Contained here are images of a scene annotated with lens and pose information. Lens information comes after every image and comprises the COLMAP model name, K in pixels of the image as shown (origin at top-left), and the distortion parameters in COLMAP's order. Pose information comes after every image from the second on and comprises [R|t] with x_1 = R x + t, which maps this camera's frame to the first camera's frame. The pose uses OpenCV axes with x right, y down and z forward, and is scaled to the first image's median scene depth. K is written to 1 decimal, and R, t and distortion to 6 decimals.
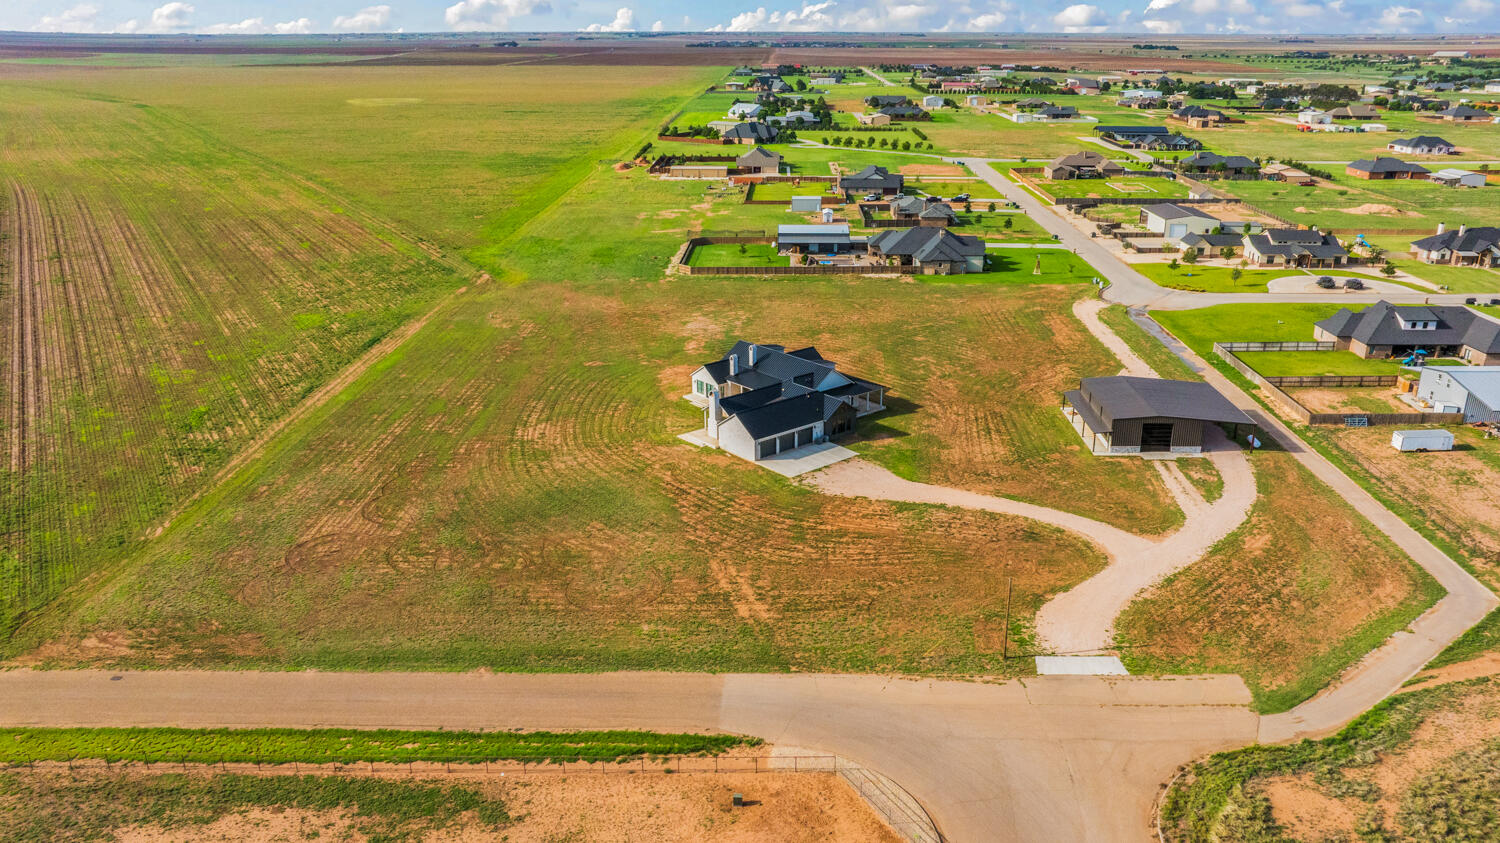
lens RADIAL K [[1092.1, 0, 747.5], [0, 1092.1, 417.1], [0, 0, 1]] dist [-0.018972, 0.000781]
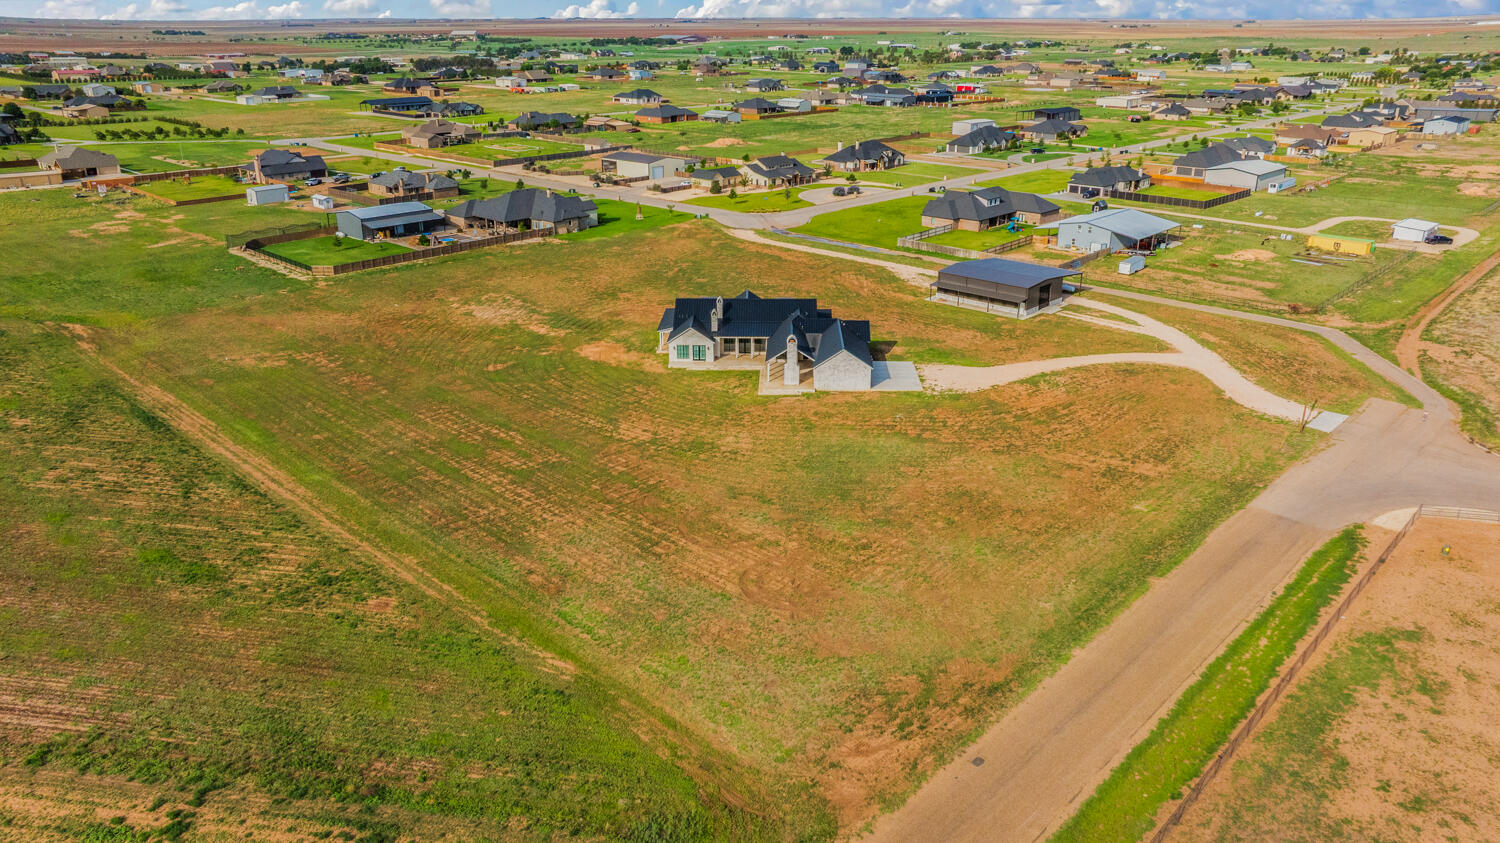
lens RADIAL K [[1092.1, 0, 747.5], [0, 1092.1, 417.1], [0, 0, 1]] dist [-0.018972, 0.000781]
pose [[0.679220, -0.257685, 0.687211, -0.696478], [0.249616, 0.961626, 0.113870, -0.069880], [-0.690183, 0.094196, 0.717478, 0.329707]]
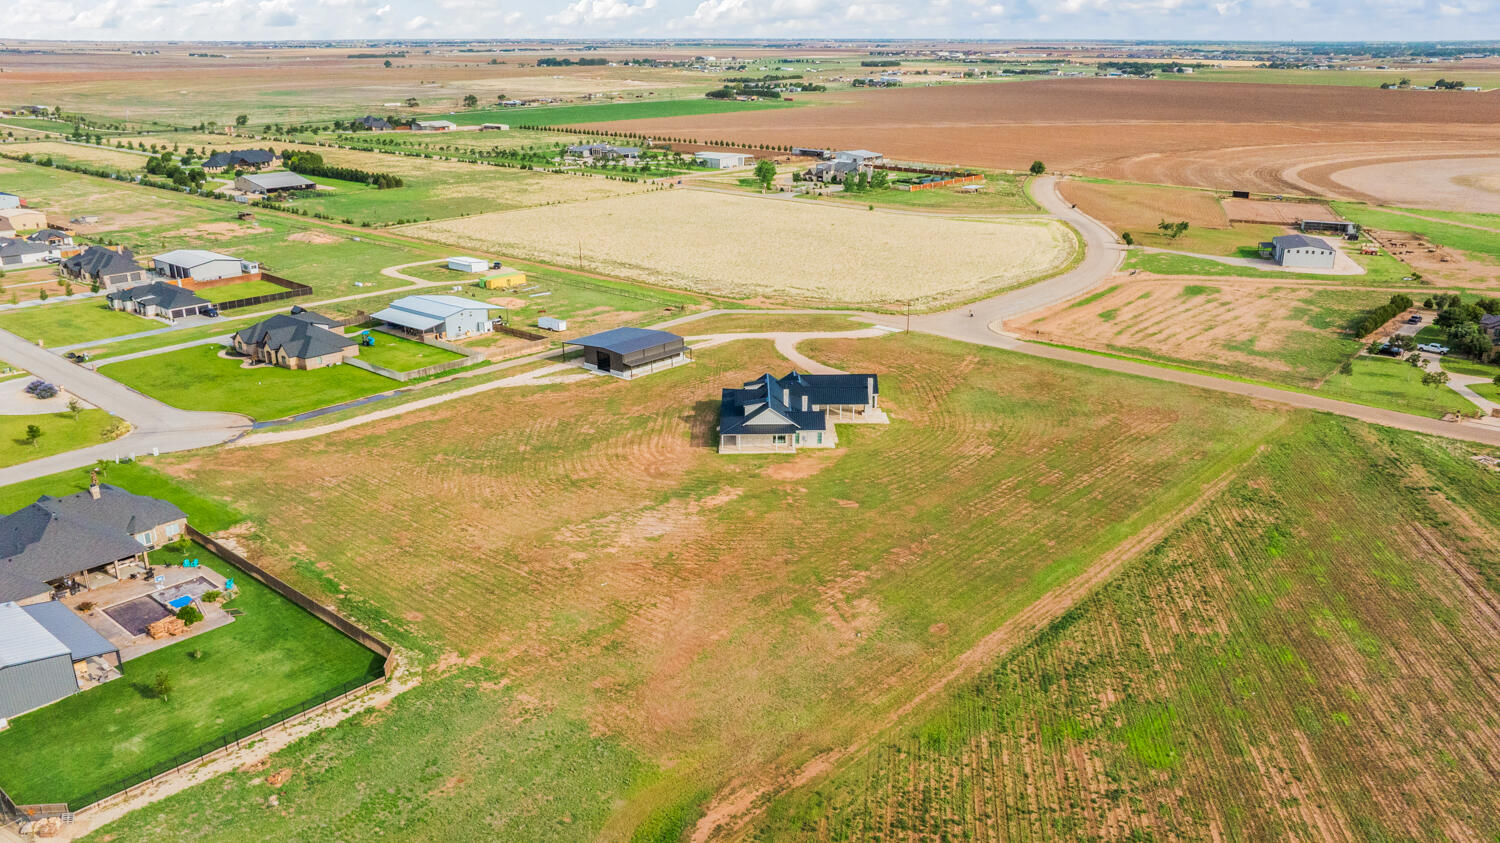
lens RADIAL K [[1092.1, 0, 747.5], [0, 1092.1, 417.1], [0, 0, 1]] dist [-0.018972, 0.000781]
pose [[-0.752118, -0.217382, 0.622144, -0.741054], [0.223270, 0.804157, 0.550892, -0.740149], [-0.620056, 0.553242, -0.556286, 1.793570]]
